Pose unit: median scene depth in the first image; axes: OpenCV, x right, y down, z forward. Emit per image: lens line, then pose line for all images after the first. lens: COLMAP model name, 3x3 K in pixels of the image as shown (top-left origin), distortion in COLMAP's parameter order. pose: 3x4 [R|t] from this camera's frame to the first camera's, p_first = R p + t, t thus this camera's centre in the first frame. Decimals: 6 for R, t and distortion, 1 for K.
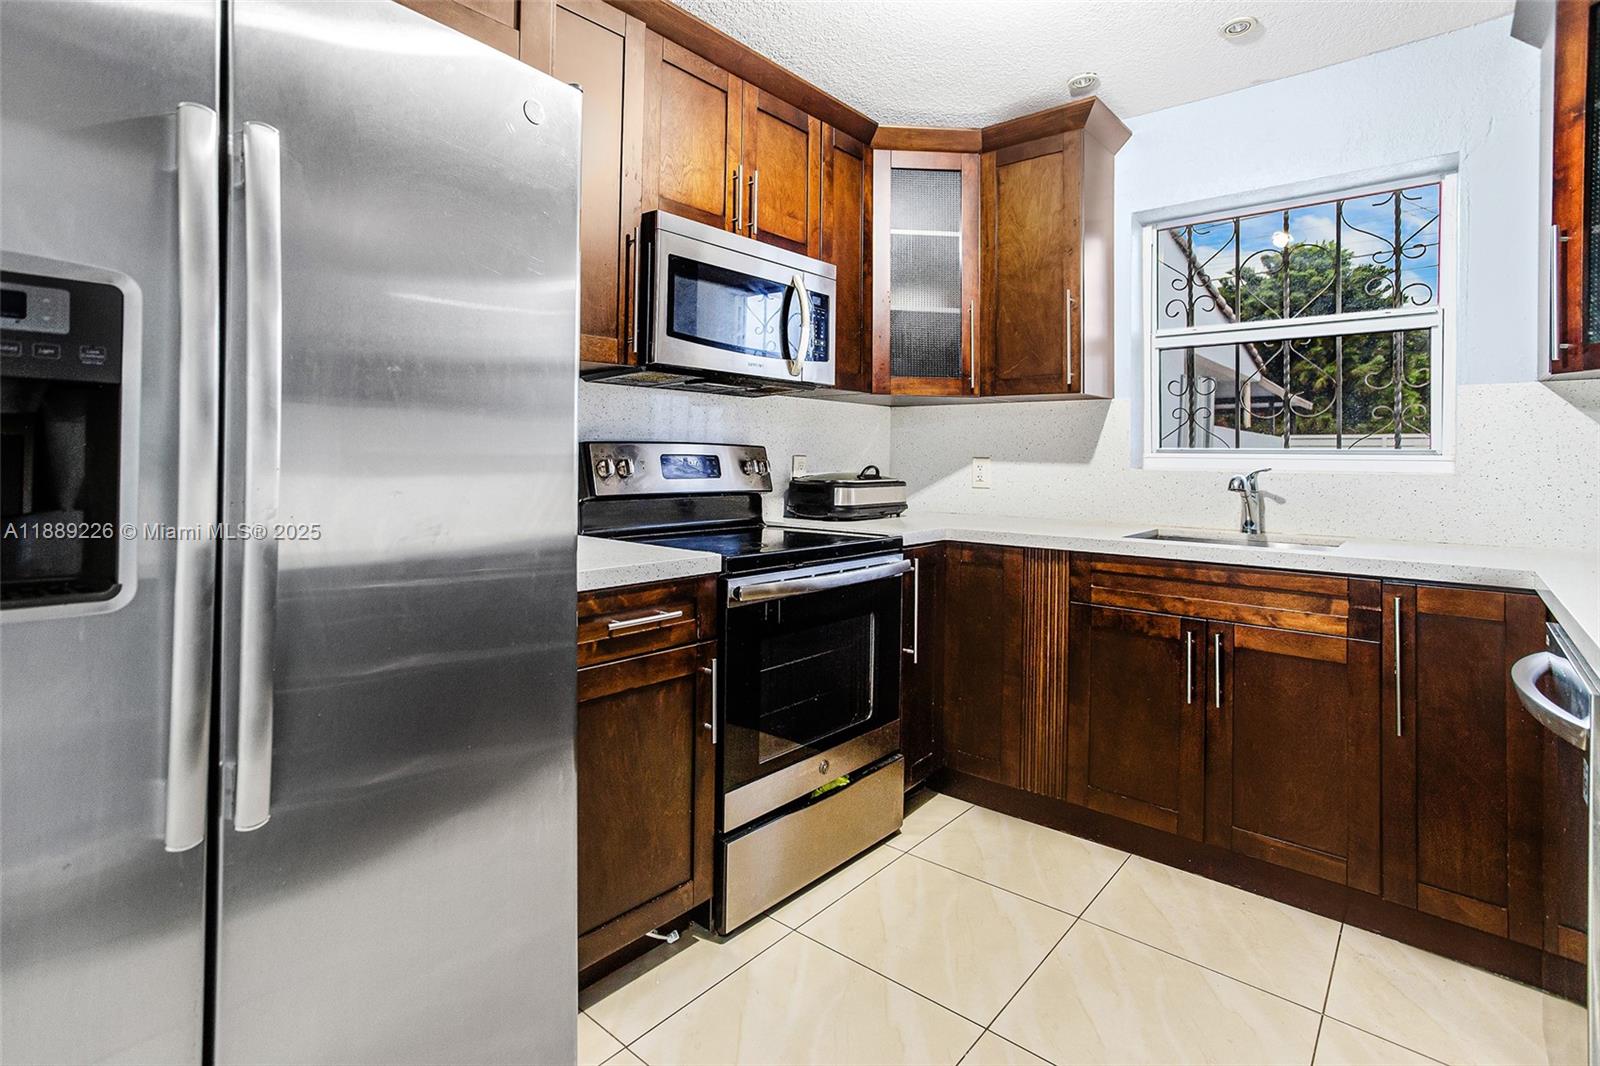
lens RADIAL K [[803.2, 0, 778.4], [0, 803.2, 442.5], [0, 0, 1]] dist [-0.029486, 0.018341]
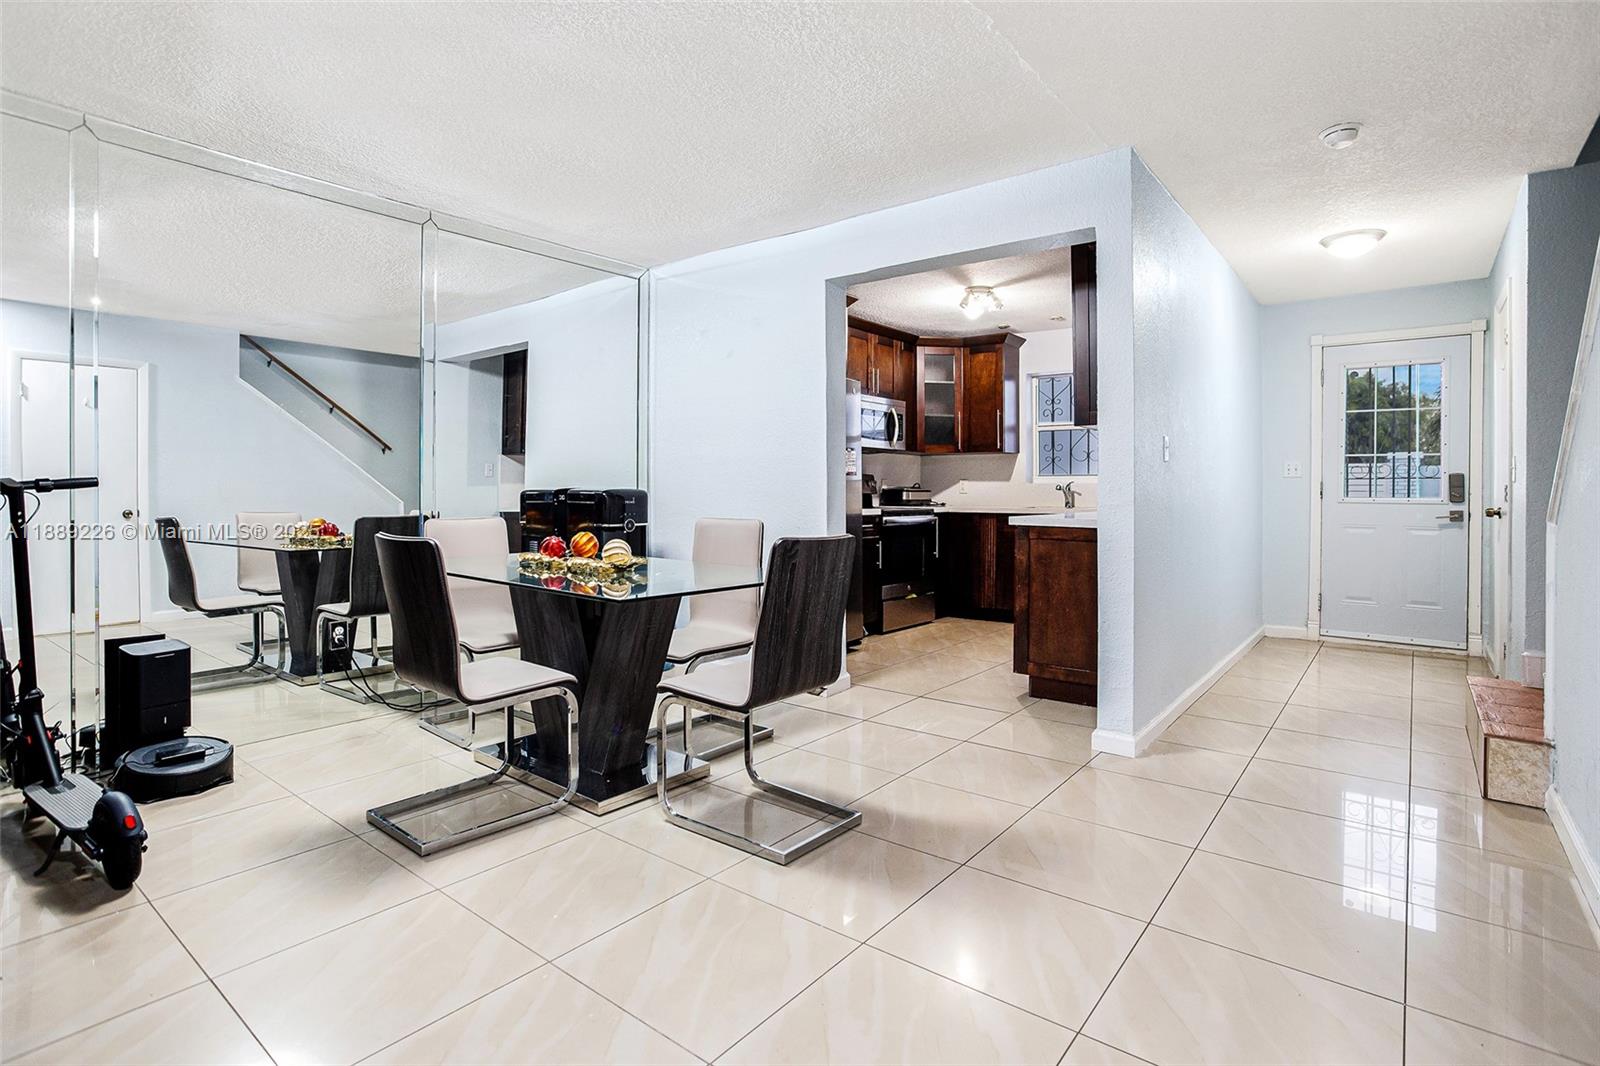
lens RADIAL K [[803.2, 0, 830.5], [0, 803.2, 479.9], [0, 0, 1]] dist [-0.029486, 0.018341]
pose [[0.996518, -0.007227, 0.083060, -0.396638], [0.006583, 0.999946, 0.008027, 0.000182], [-0.083113, -0.007453, 0.996512, -1.574825]]
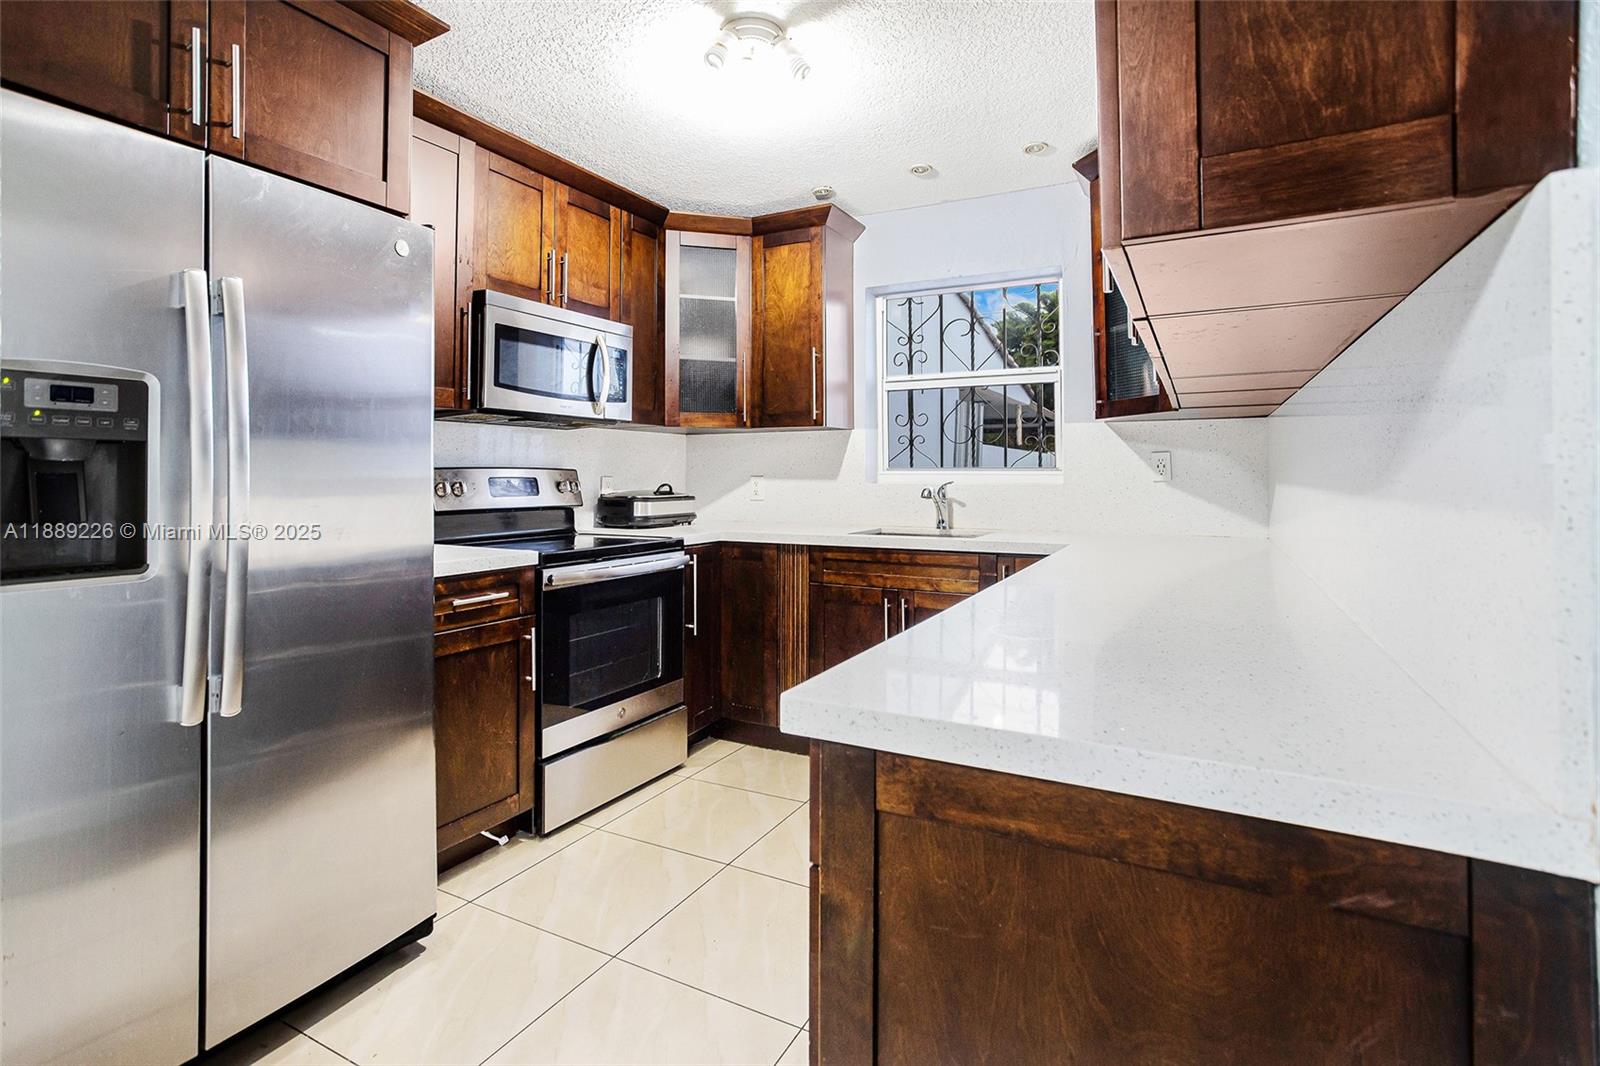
lens RADIAL K [[803.2, 0, 791.1], [0, 803.2, 454.2], [0, 0, 1]] dist [-0.029486, 0.018341]
pose [[0.974071, -0.006415, 0.226153, 0.030137], [0.007999, 0.999949, -0.006089, -0.009507], [-0.226102, 0.007741, 0.974073, -0.309690]]
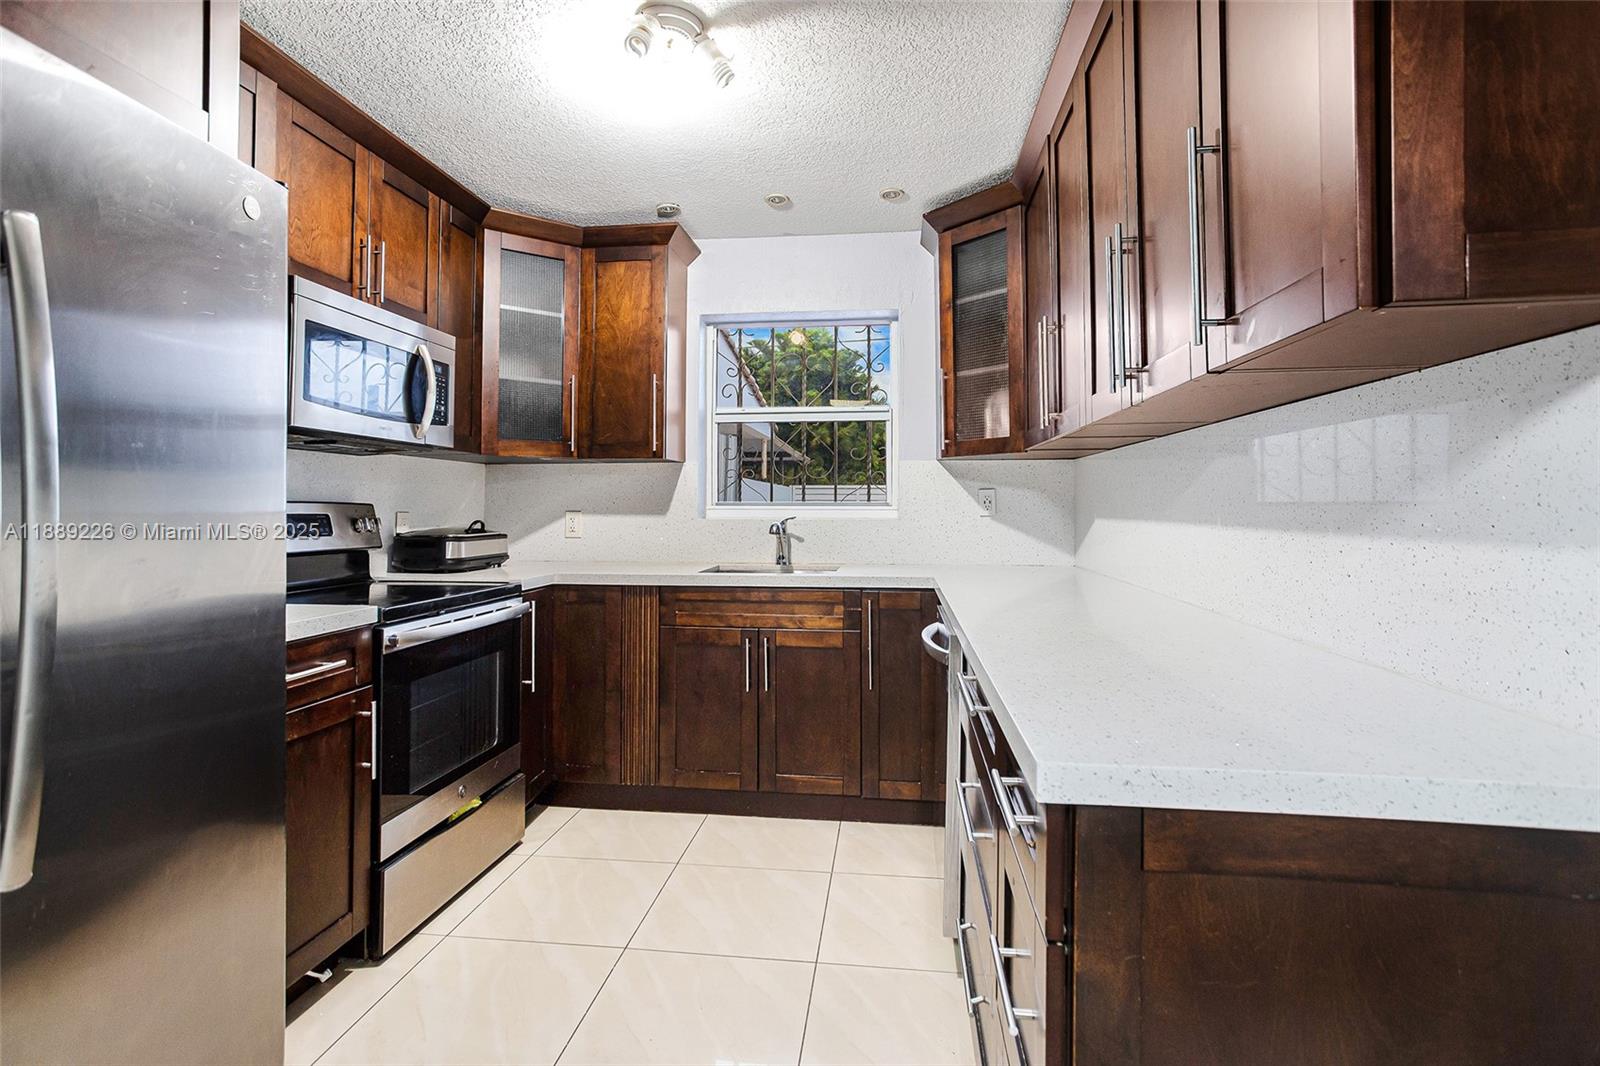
lens RADIAL K [[803.2, 0, 821.3], [0, 803.2, 485.8], [0, 0, 1]] dist [-0.029486, 0.018341]
pose [[0.820286, 0.004064, 0.571940, -0.148577], [-0.001040, 0.999984, -0.005614, -0.014251], [-0.571953, 0.004010, 0.820276, -0.177617]]
